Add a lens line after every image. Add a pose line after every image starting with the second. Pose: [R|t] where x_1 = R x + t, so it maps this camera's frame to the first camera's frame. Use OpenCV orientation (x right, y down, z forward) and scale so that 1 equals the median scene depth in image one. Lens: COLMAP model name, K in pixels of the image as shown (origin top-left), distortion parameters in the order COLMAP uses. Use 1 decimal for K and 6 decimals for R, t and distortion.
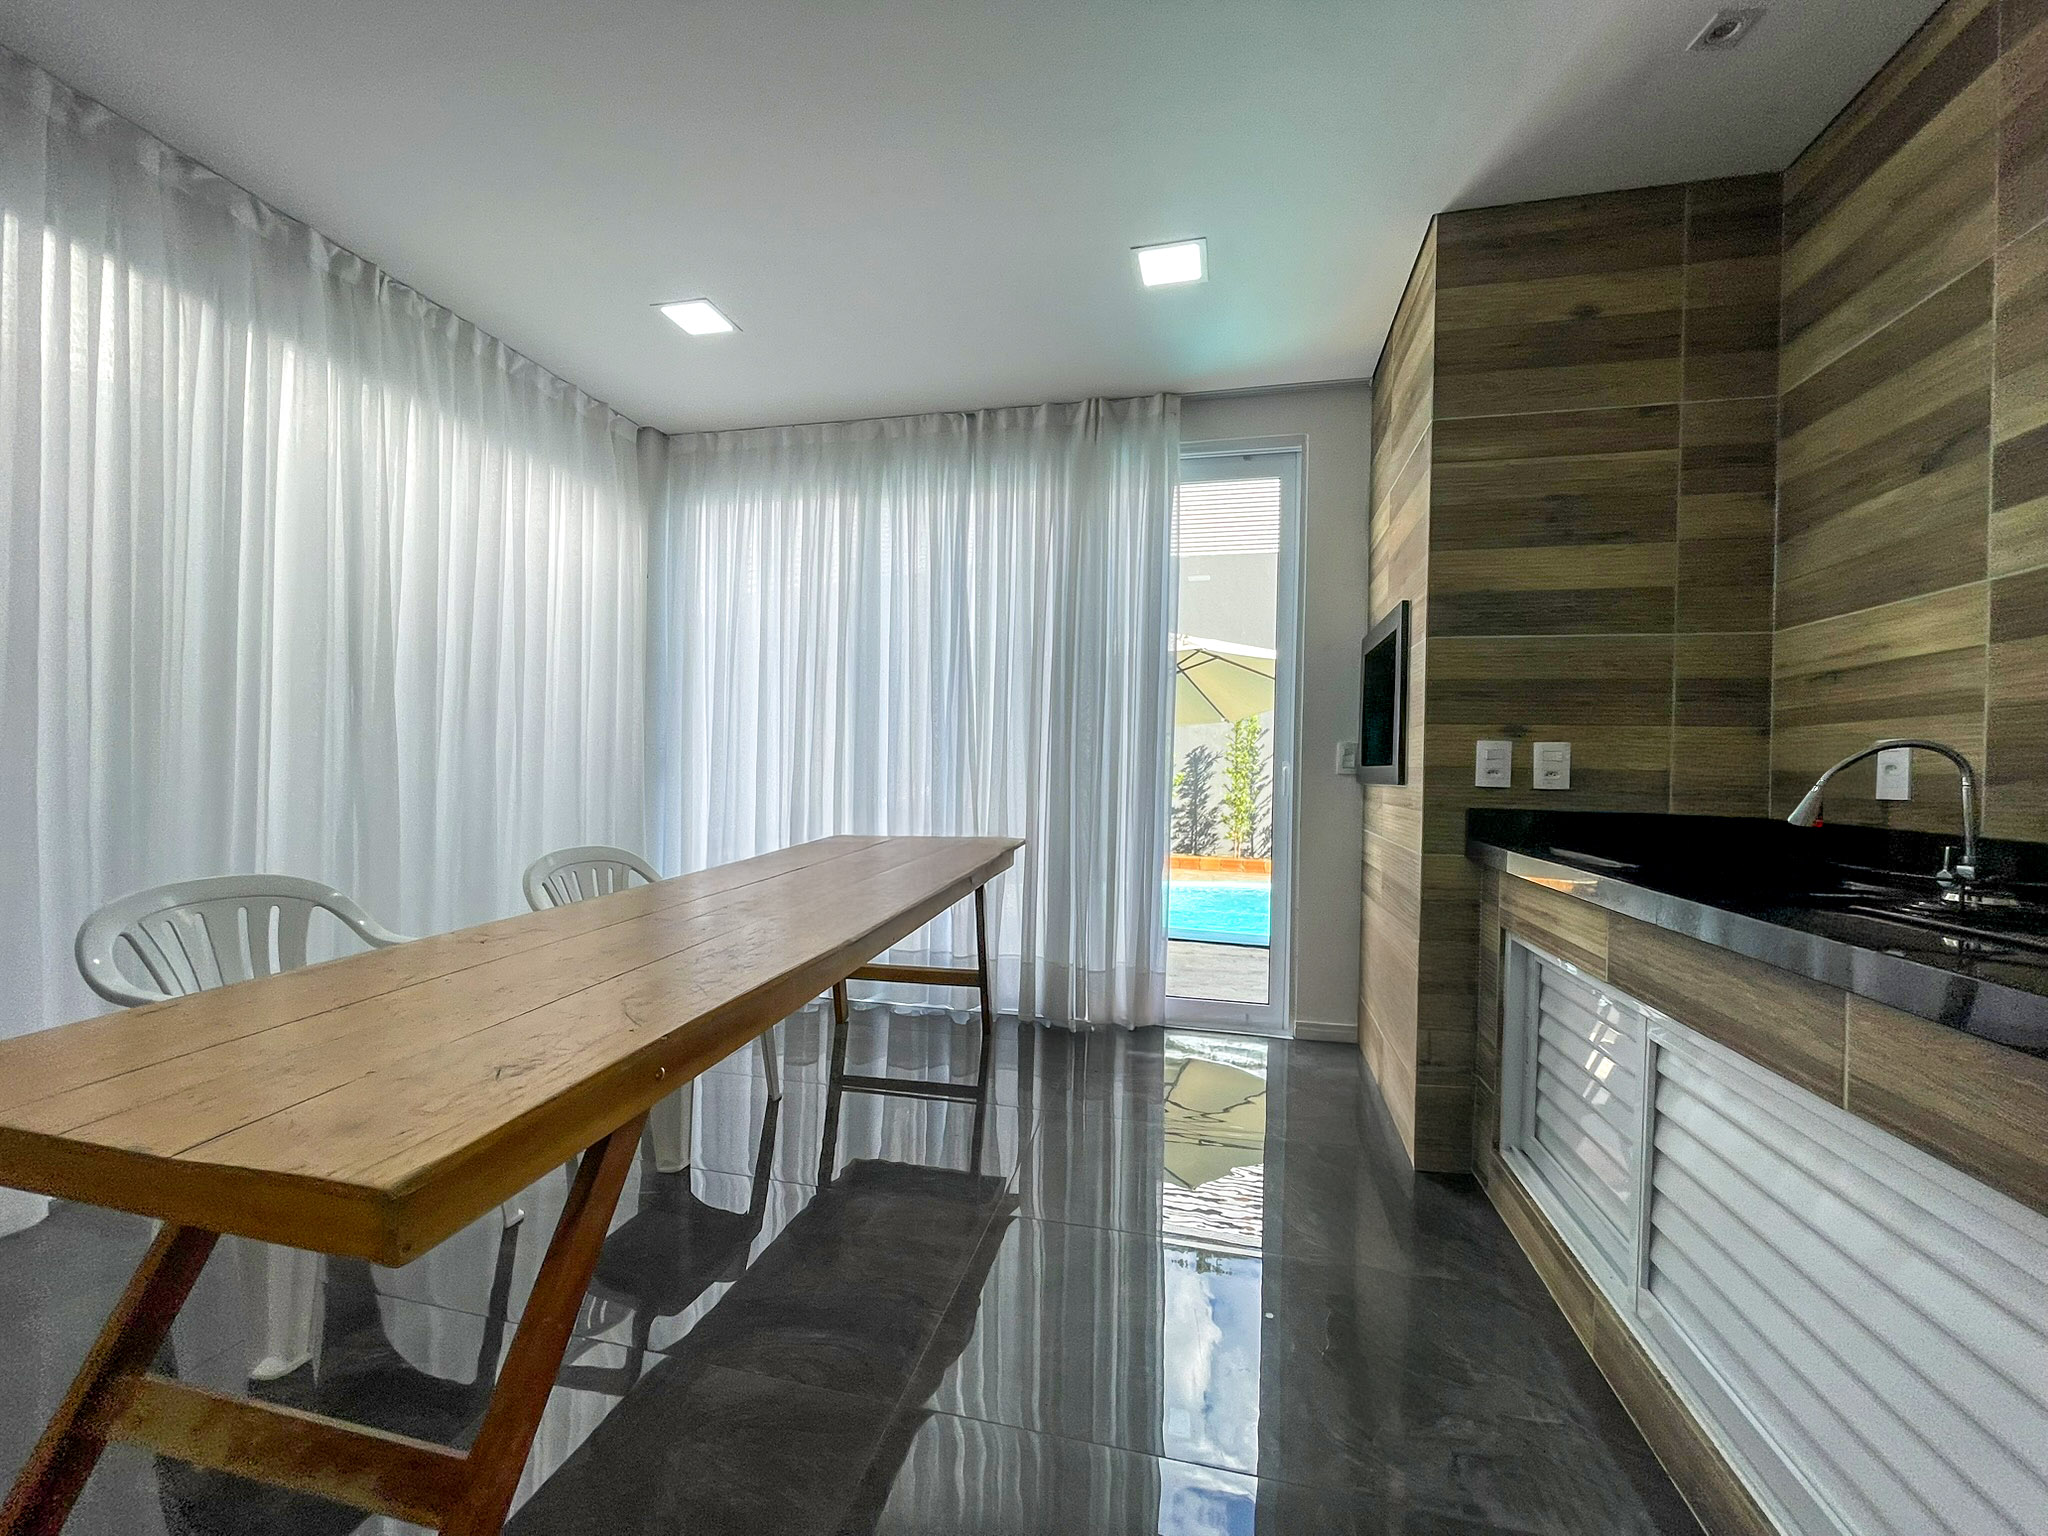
lens RADIAL K [[829.5, 0, 1025.1], [0, 829.5, 769.2], [0, 0, 1]] dist [-0.002660, -0.000389]
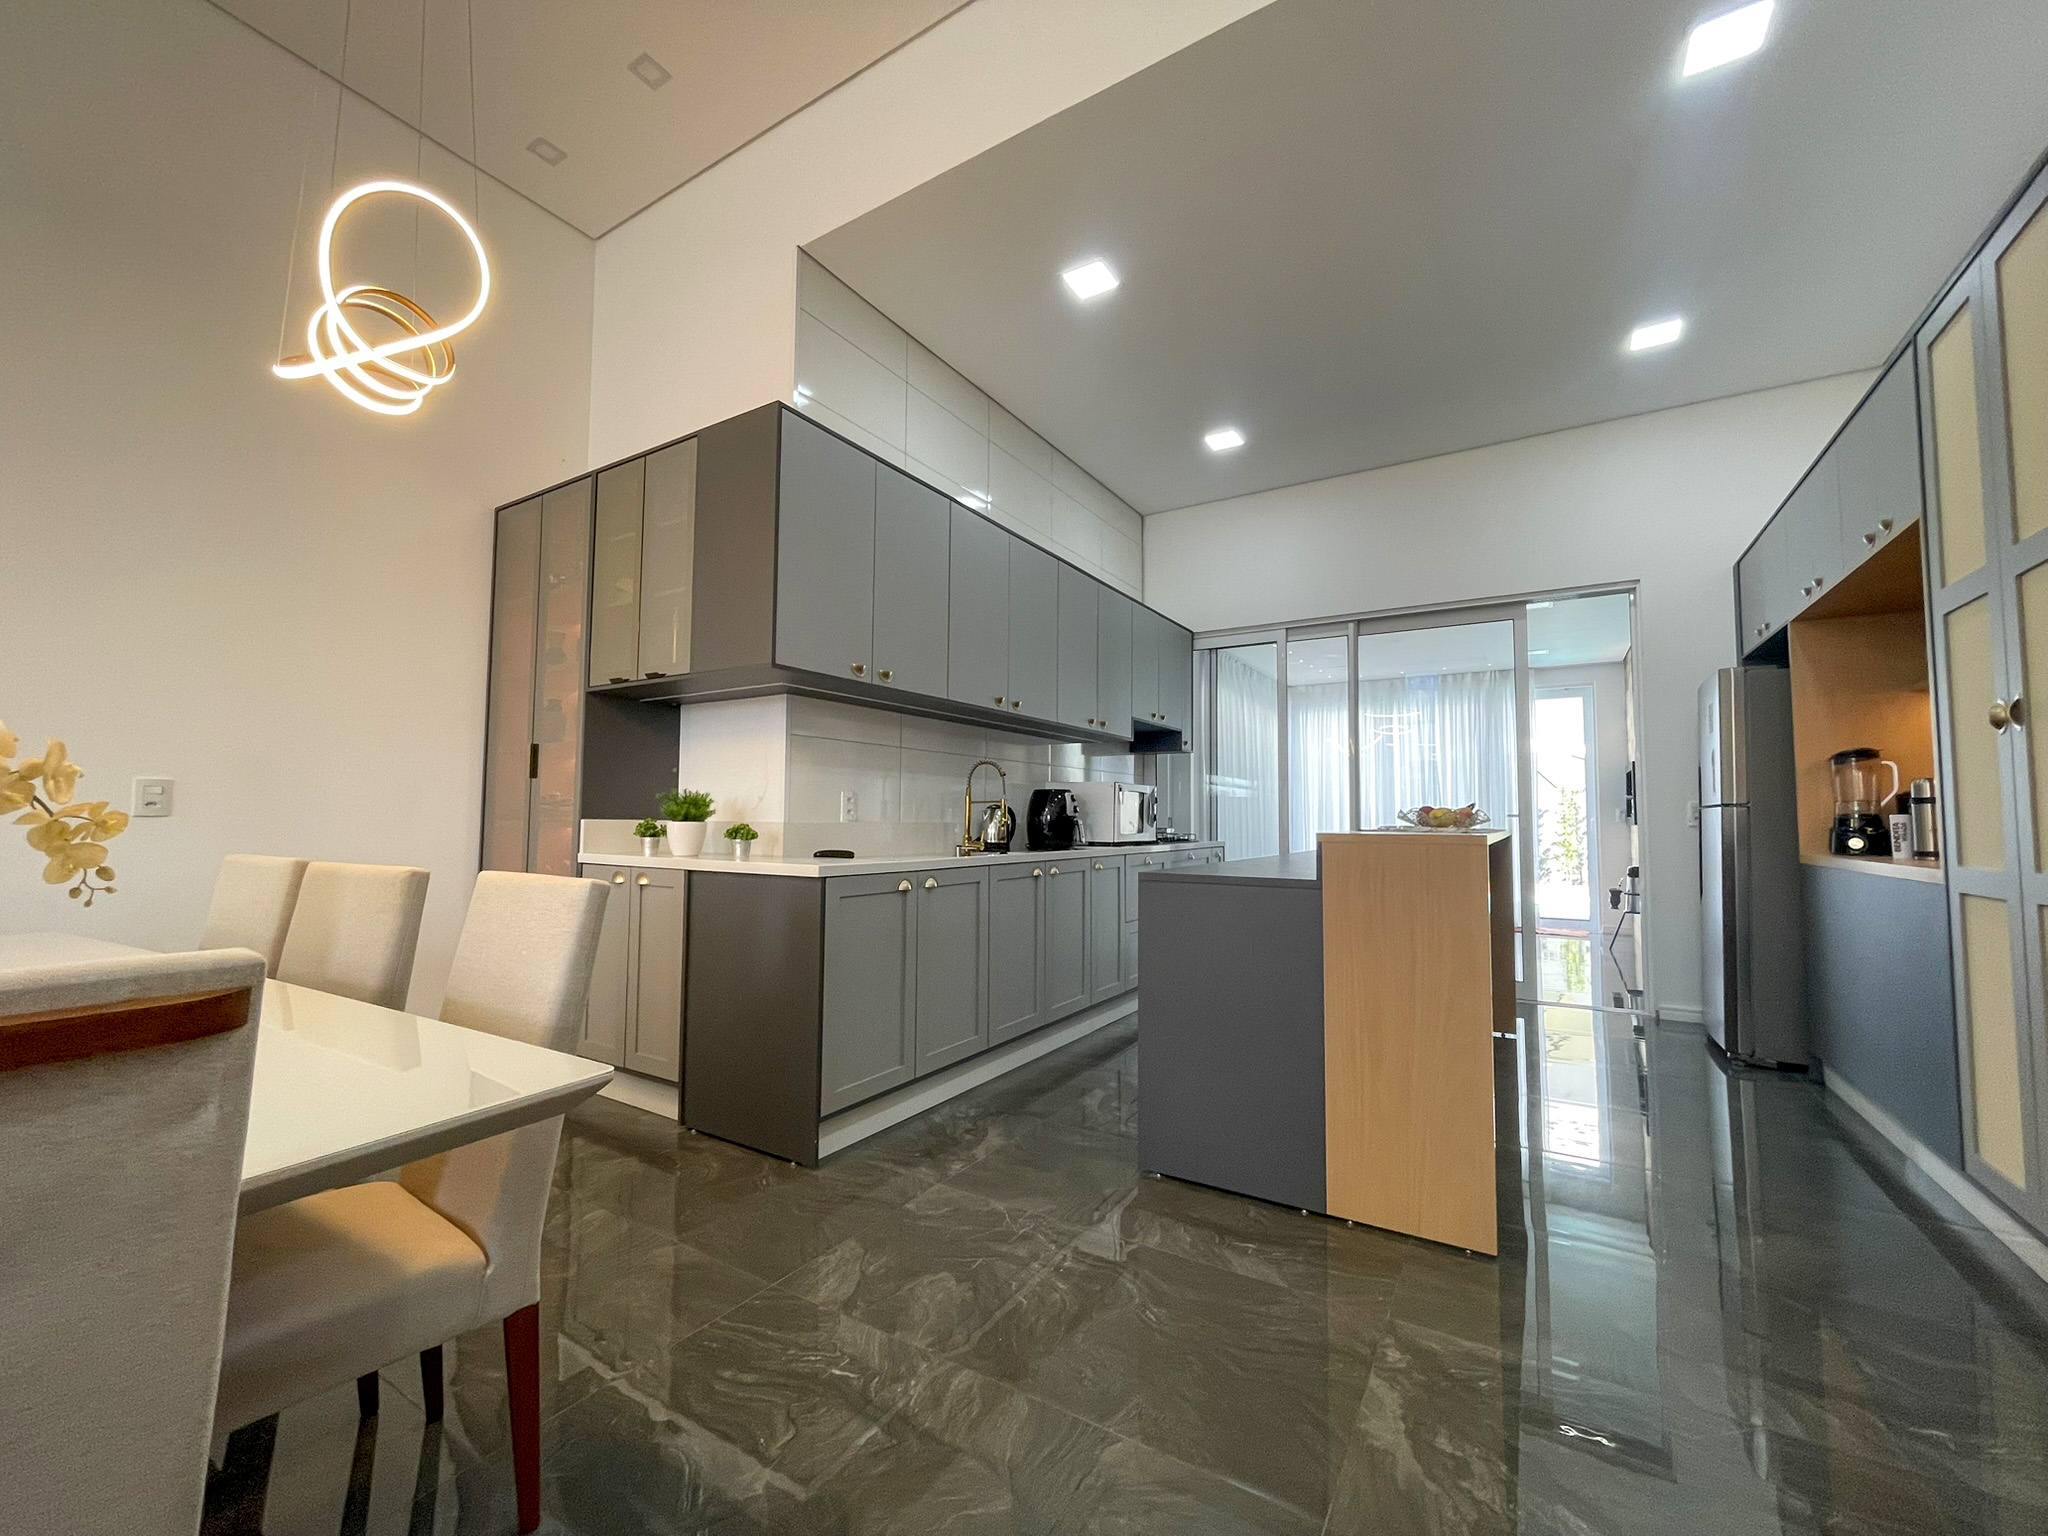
lens RADIAL K [[829.5, 0, 1021.0], [0, 829.5, 770.9], [0, 0, 1]] dist [-0.002660, -0.000389]
pose [[0.947696, -0.038576, -0.316835, -0.151628], [0.017251, 0.997409, -0.069837, 0.000105], [0.318708, 0.060719, 0.945906, -0.558395]]
